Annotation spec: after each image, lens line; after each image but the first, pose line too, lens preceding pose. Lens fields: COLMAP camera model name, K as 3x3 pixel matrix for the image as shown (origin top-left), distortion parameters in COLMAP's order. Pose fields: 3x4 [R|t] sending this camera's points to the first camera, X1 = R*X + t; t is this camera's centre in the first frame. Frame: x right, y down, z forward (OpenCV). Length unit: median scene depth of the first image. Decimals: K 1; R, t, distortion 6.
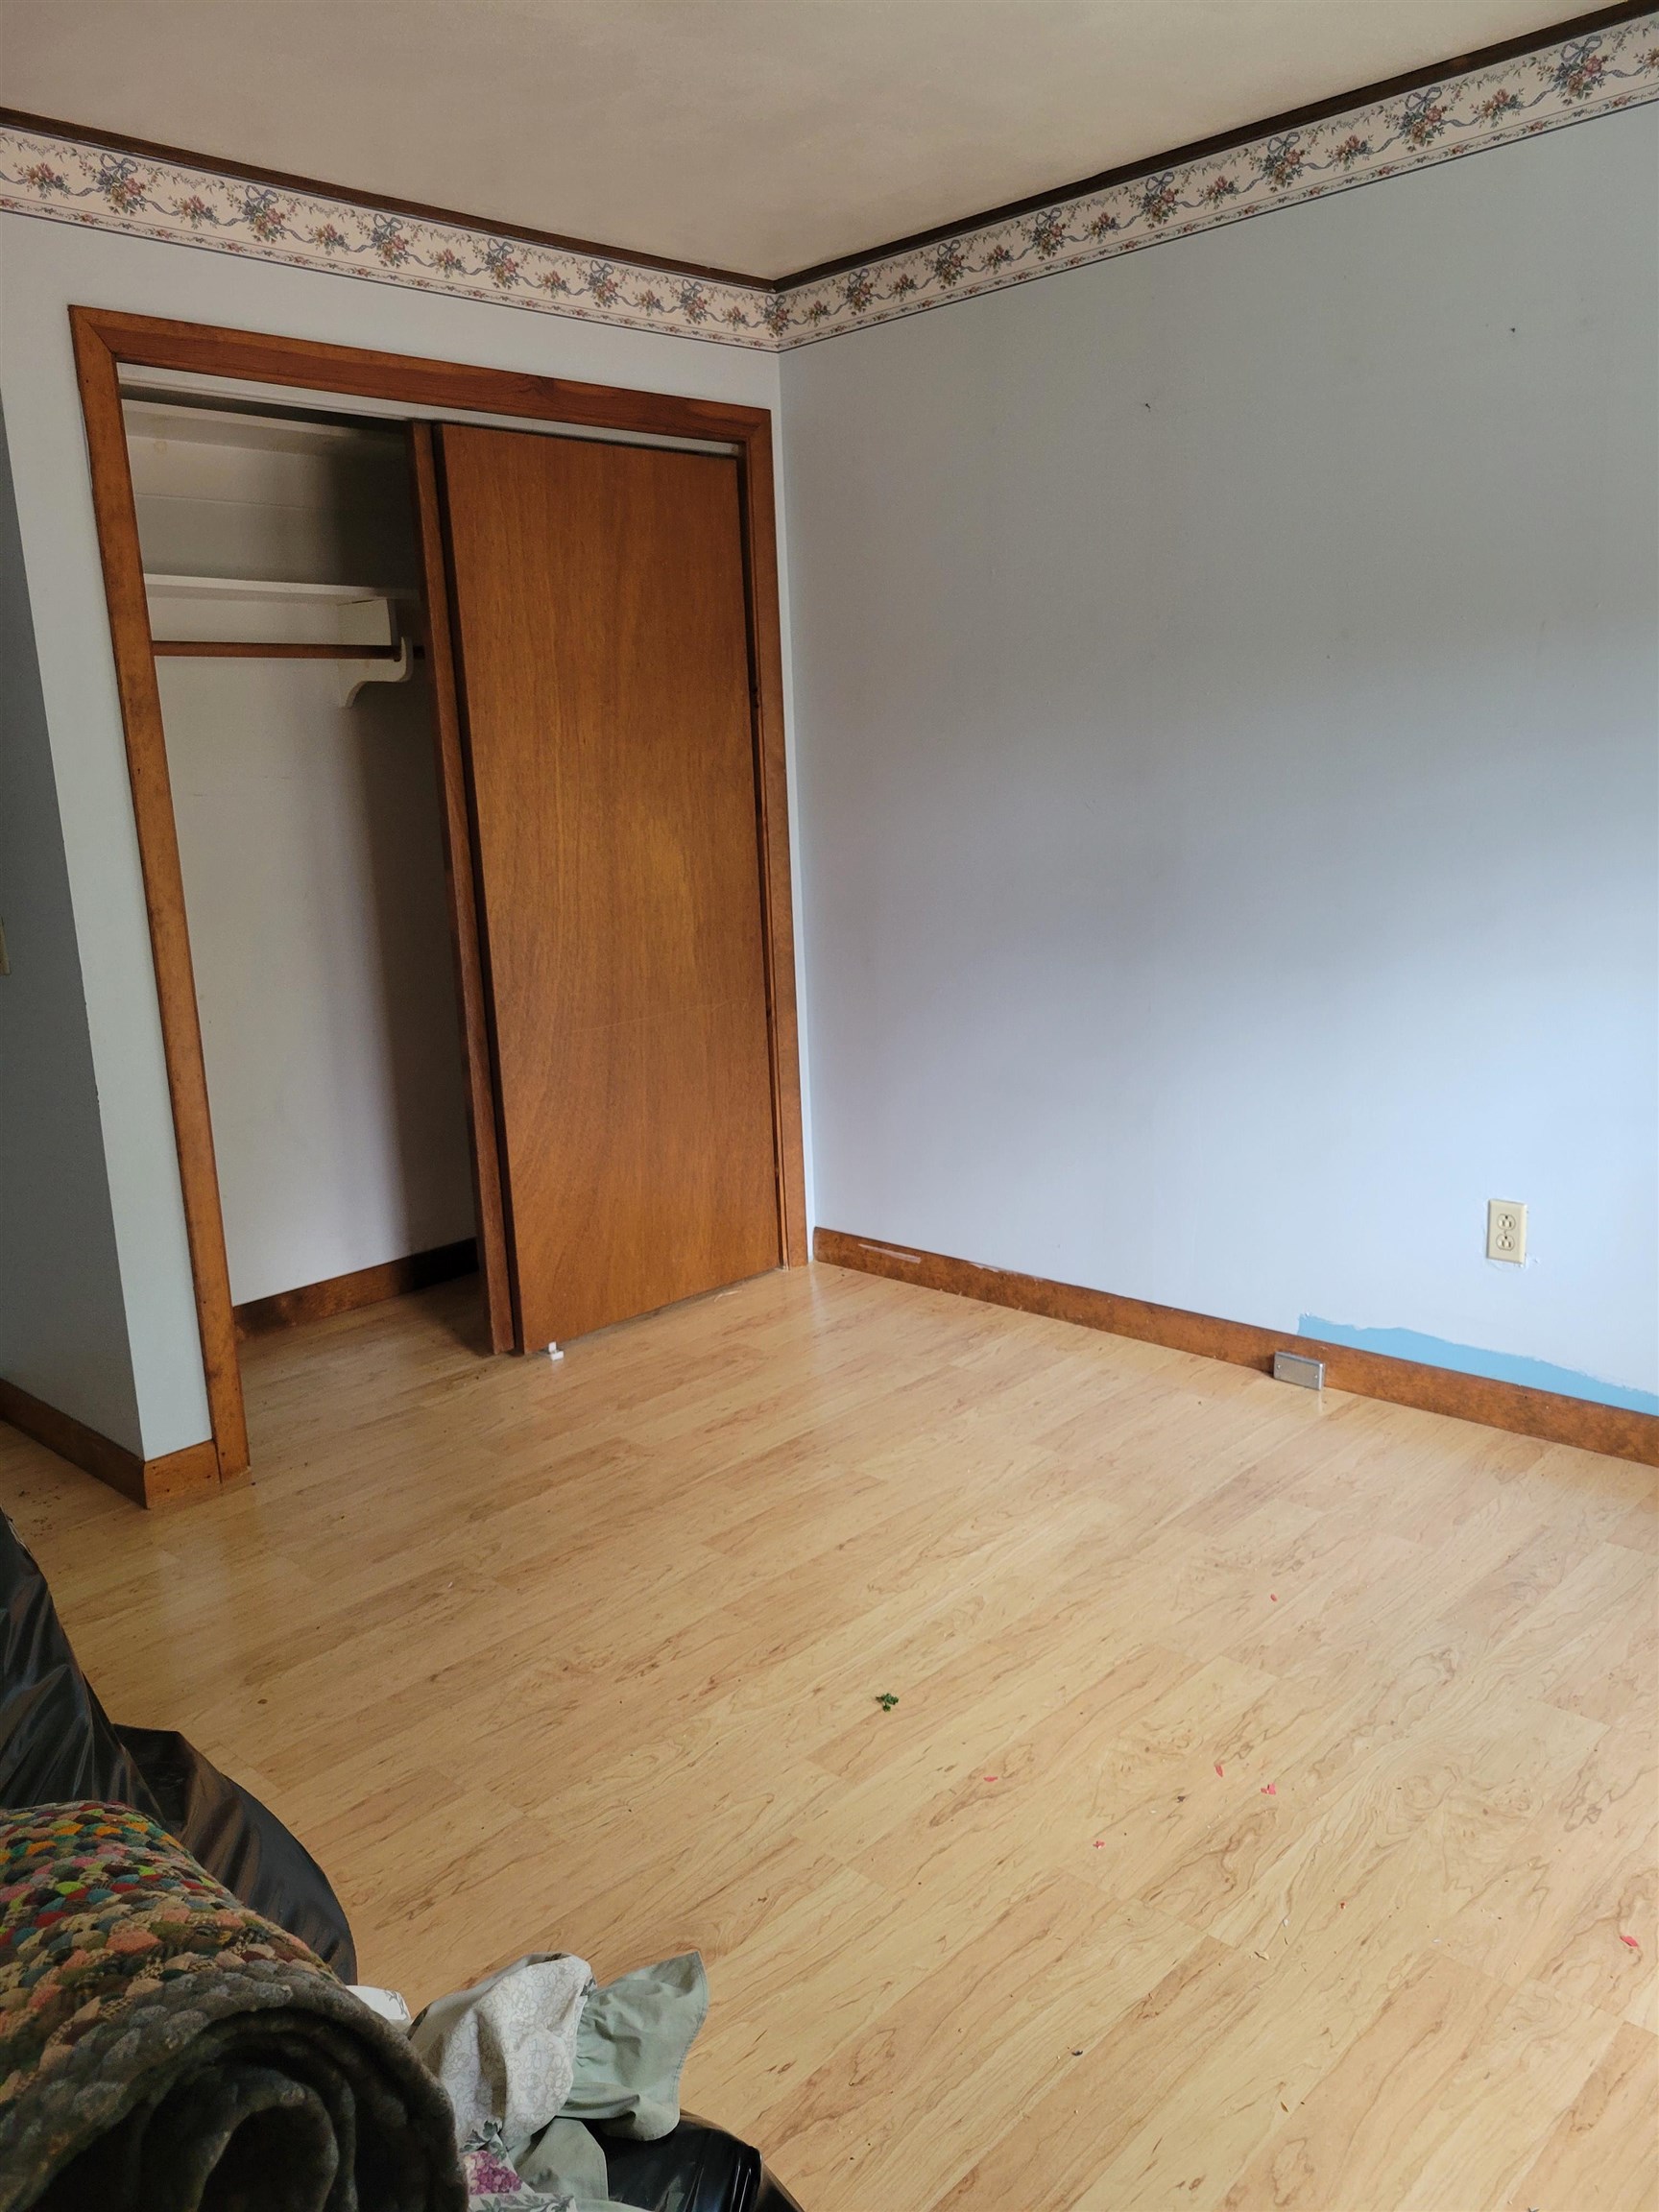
lens RADIAL K [[1644.7, 0, 829.5], [0, 1644.7, 1106.0], [0, 0, 1]] dist [-0.000977, -0.004517]
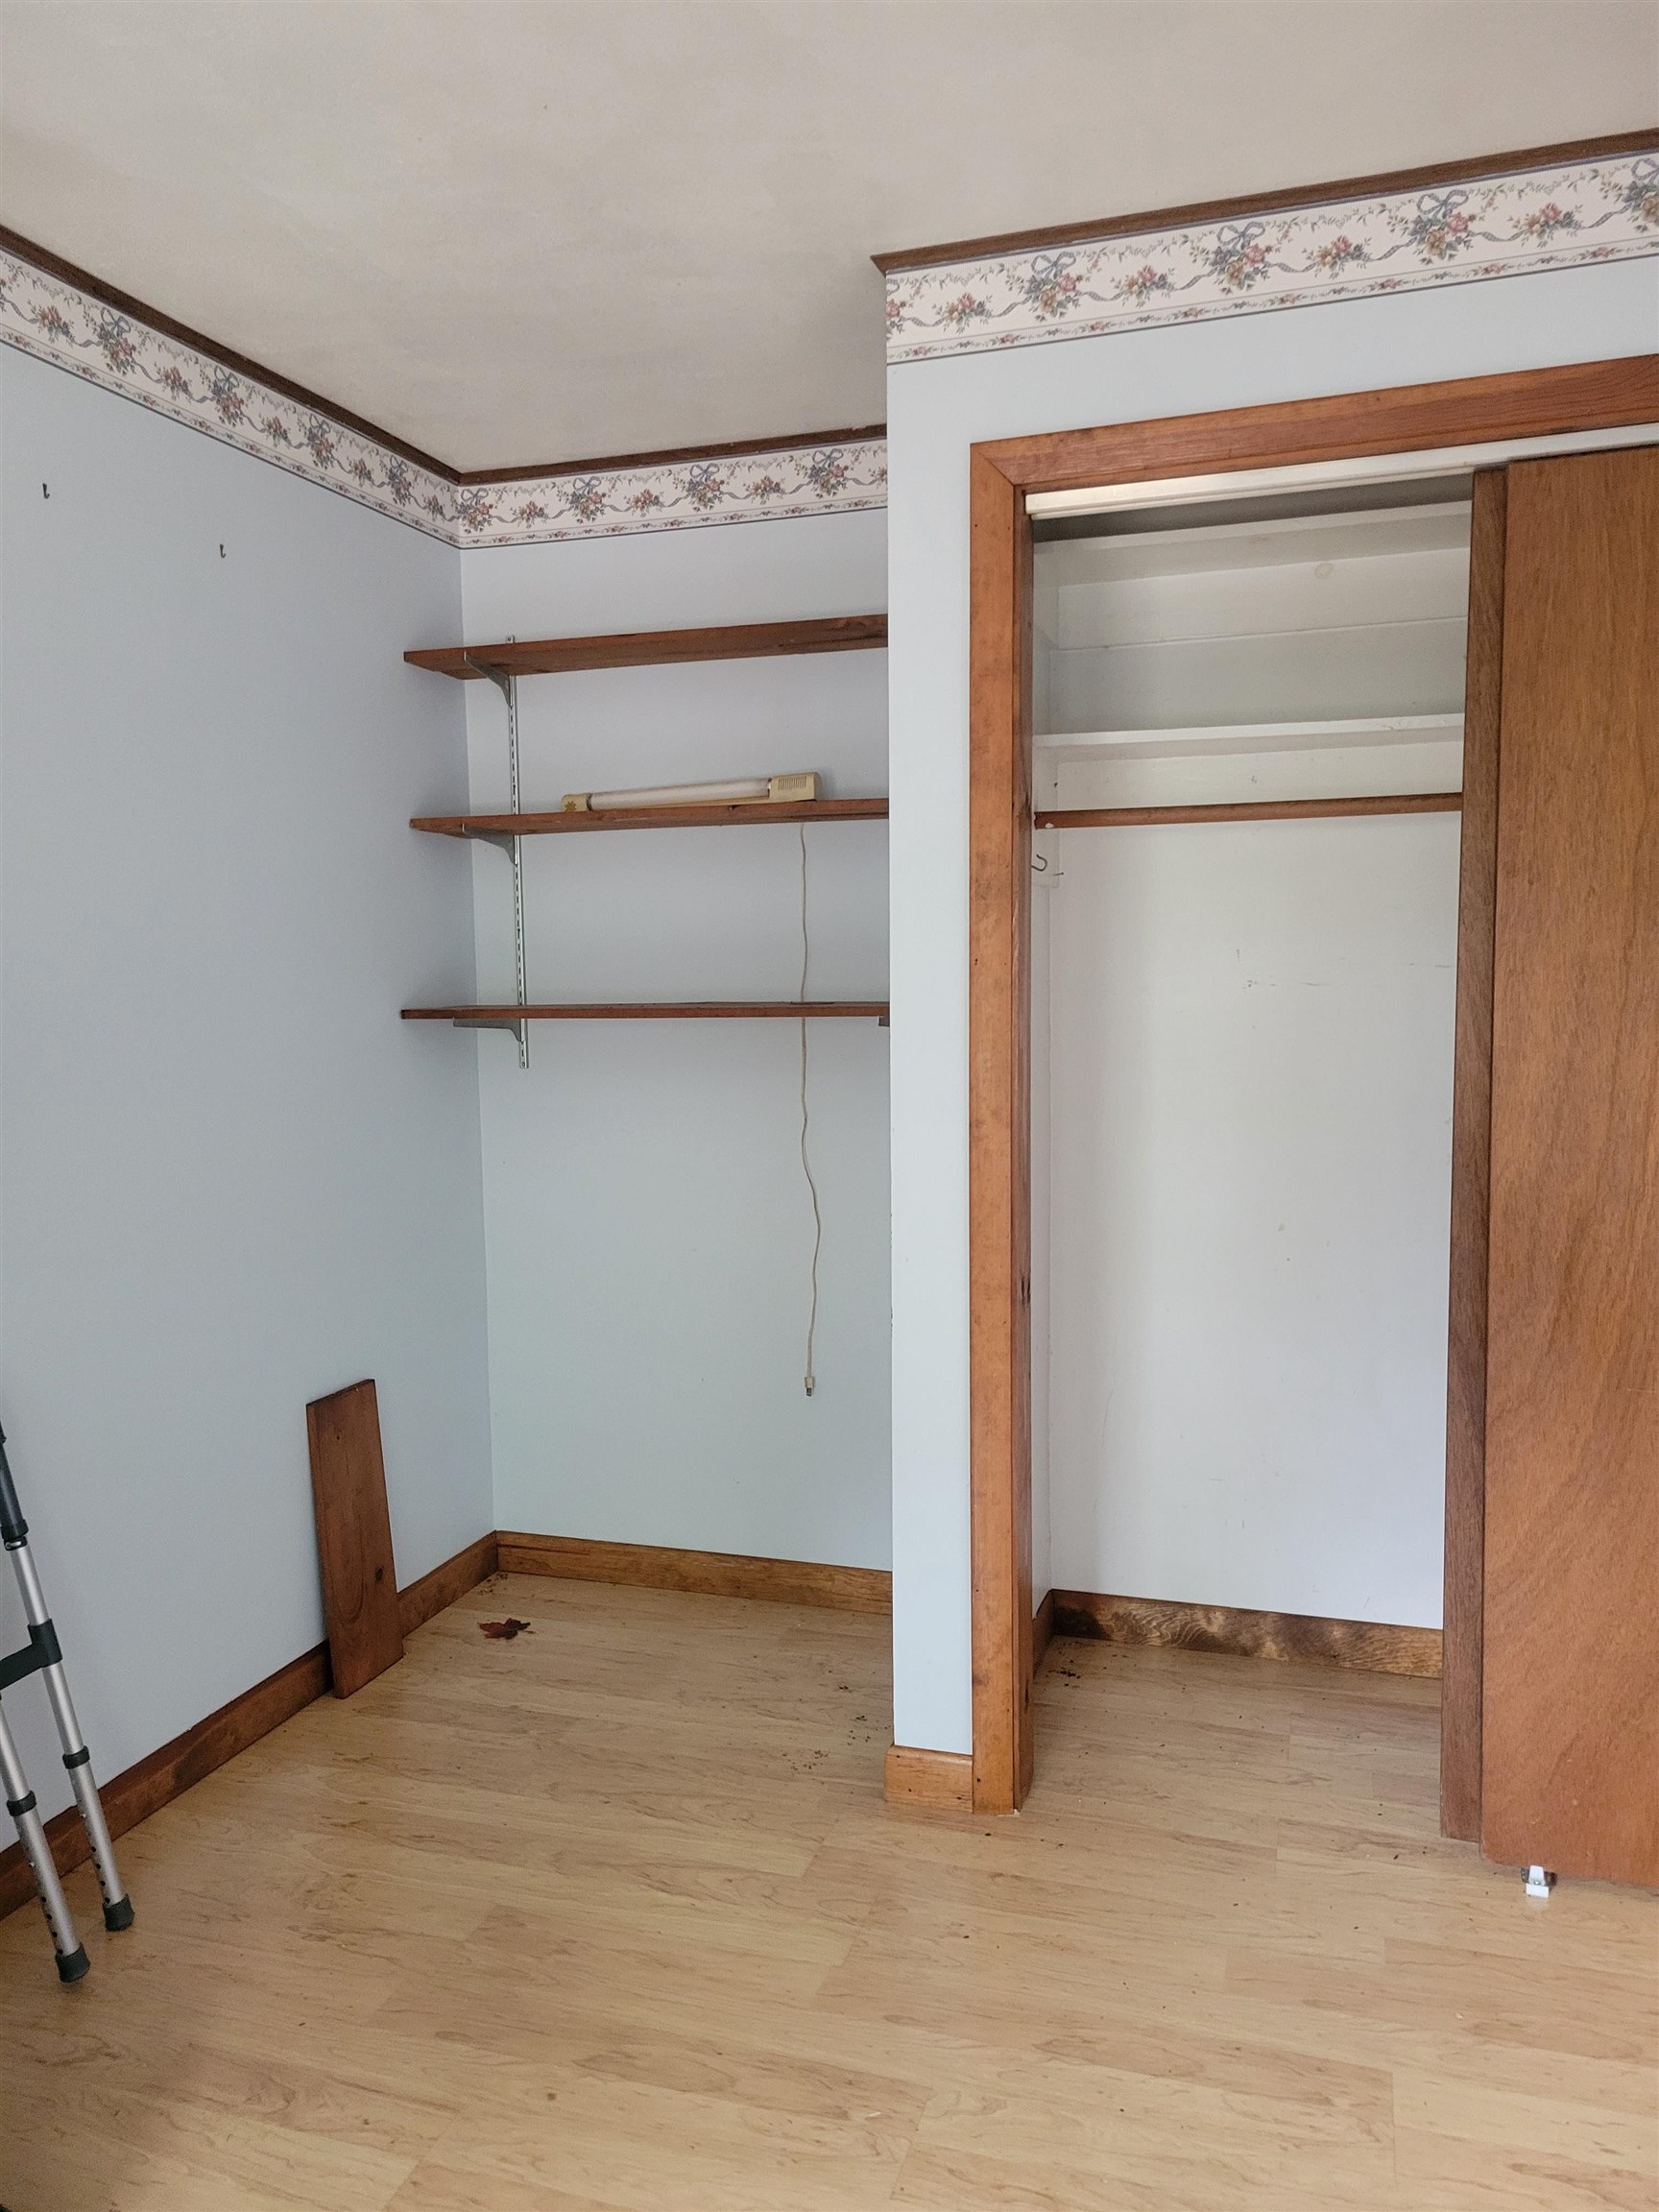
lens RADIAL K [[1658.0, 0, 829.5], [0, 1658.0, 1106.0], [0, 0, 1]] dist [0.036549, -0.005631]
pose [[0.426713, 0.111483, -0.897490, 0.283548], [-0.189242, 0.981411, 0.031932, -0.120489], [0.884366, 0.156217, 0.439878, 0.473431]]
